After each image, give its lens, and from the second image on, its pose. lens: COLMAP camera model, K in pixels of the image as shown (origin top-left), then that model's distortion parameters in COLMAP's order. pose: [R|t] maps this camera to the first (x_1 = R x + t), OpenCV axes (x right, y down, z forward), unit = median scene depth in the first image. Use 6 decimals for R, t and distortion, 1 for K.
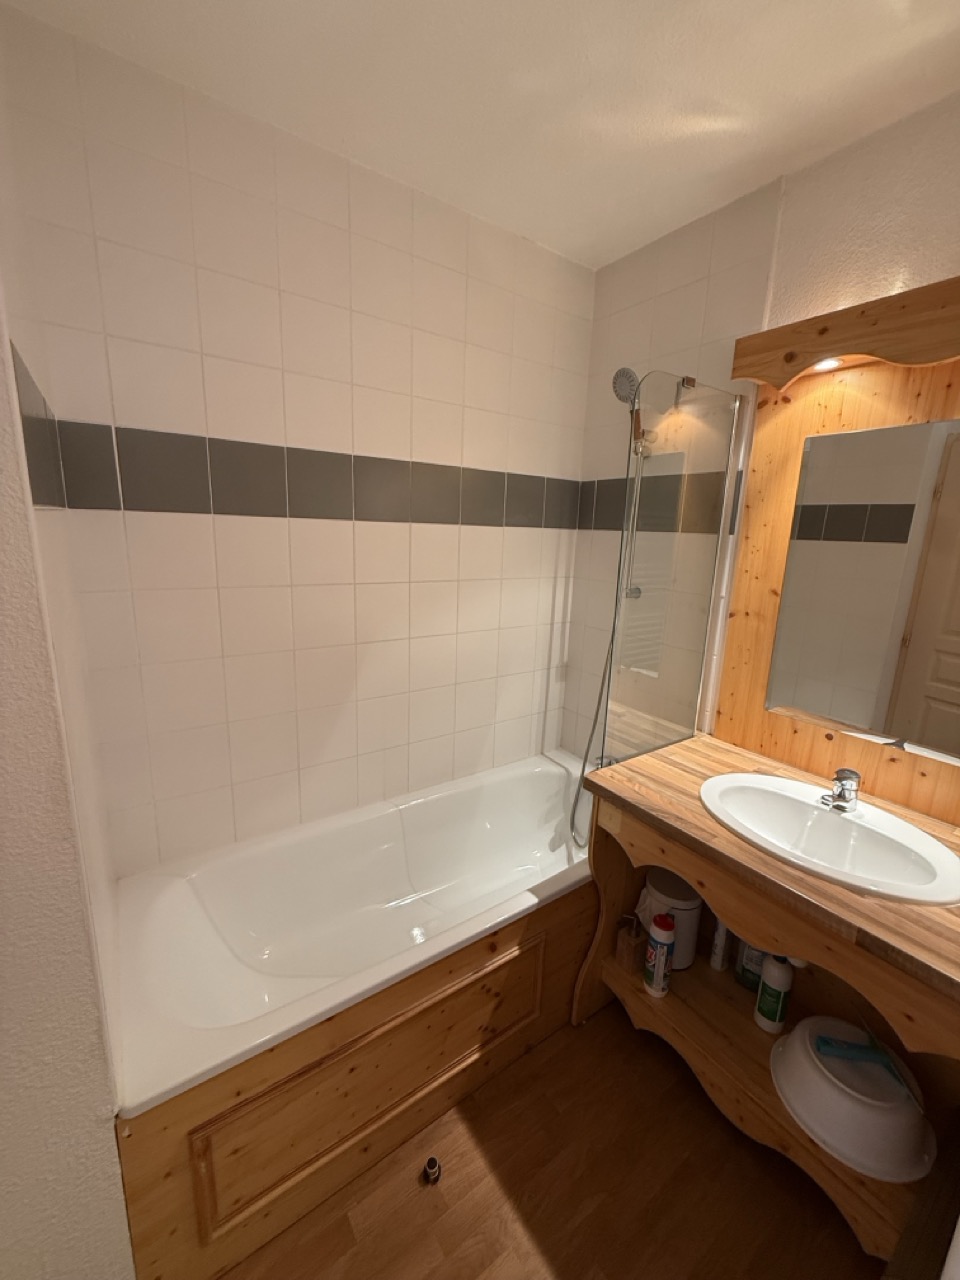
lens RADIAL K [[510.0, 0, 480.1], [0, 510.0, 638.9], [0, 0, 1]] dist [-0.000986, 0.000645]
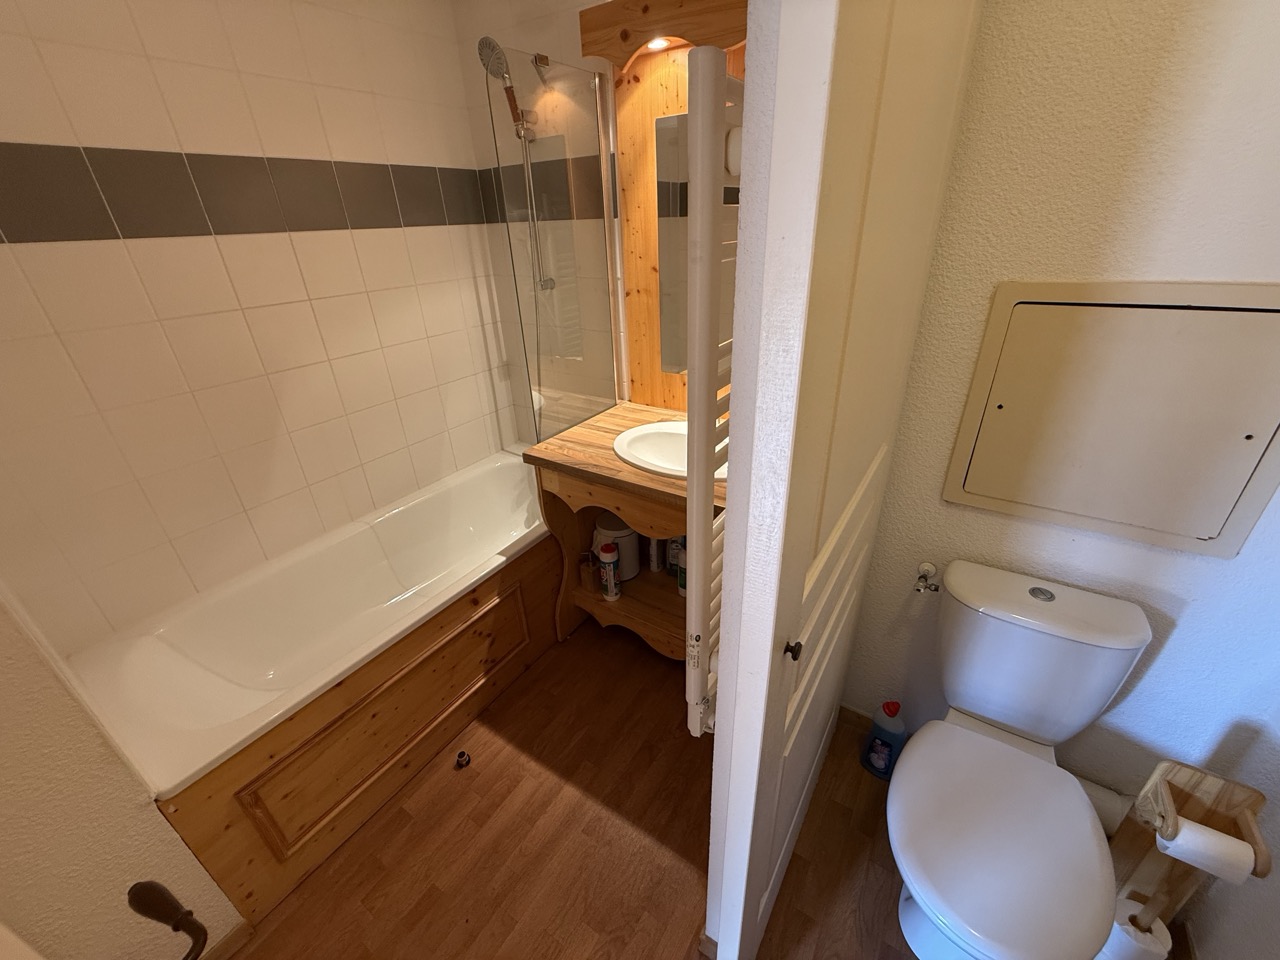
lens RADIAL K [[510.0, 0, 637.6], [0, 510.0, 480.4], [0, 0, 1]] dist [-0.000986, 0.000645]
pose [[0.929057, -0.230226, 0.289566, 0.089721], [0.147617, 0.948446, 0.280465, 0.036386], [-0.339208, -0.217823, 0.915145, -0.174486]]
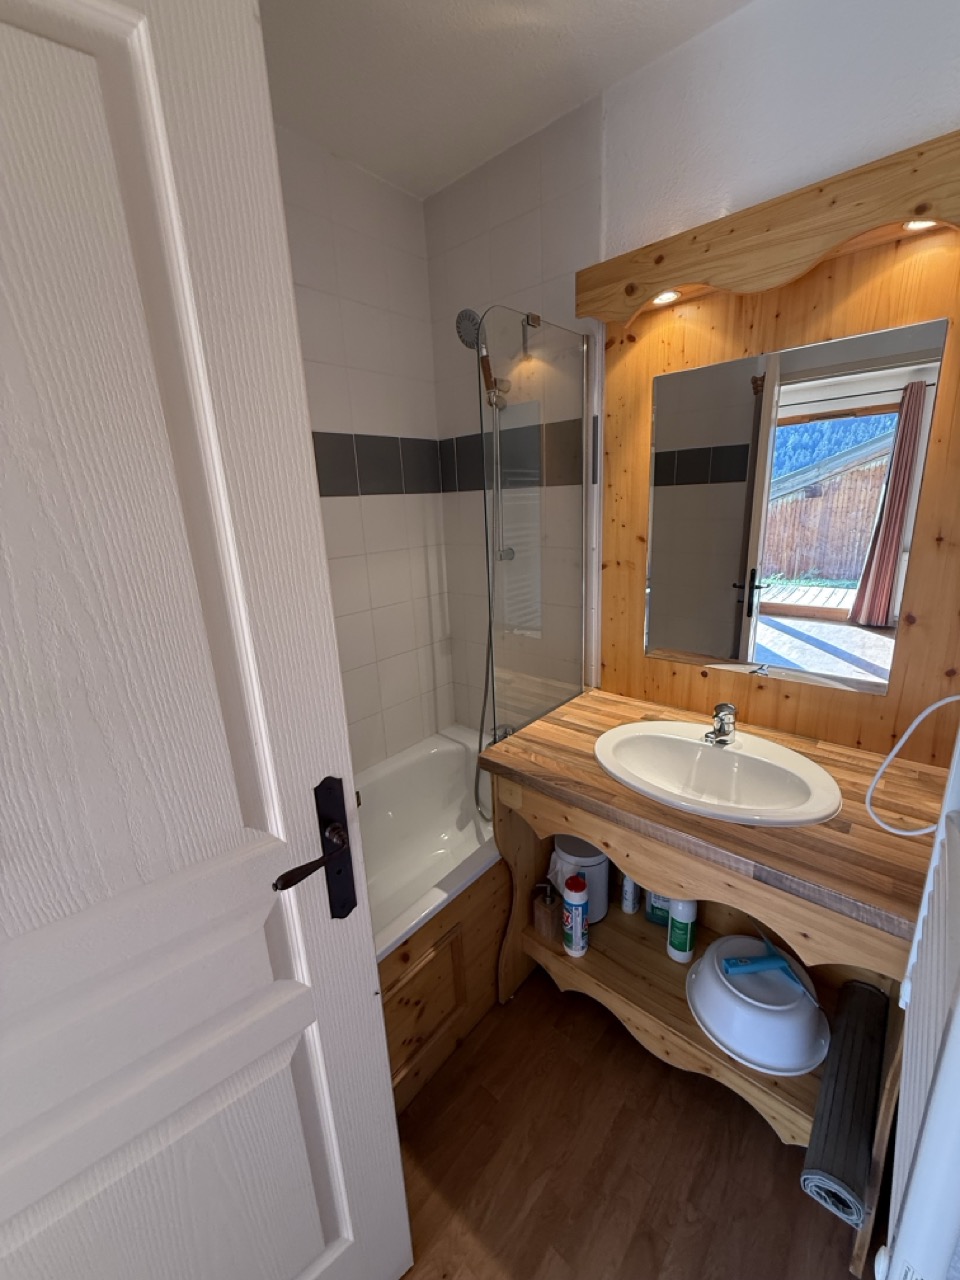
lens RADIAL K [[510.0, 0, 480.1], [0, 510.0, 638.9], [0, 0, 1]] dist [-0.000986, 0.000645]
pose [[0.968657, -0.139150, 0.205767, 0.041808], [0.127662, 0.989473, 0.068156, -0.006071], [-0.213085, -0.039751, 0.976225, 0.089092]]
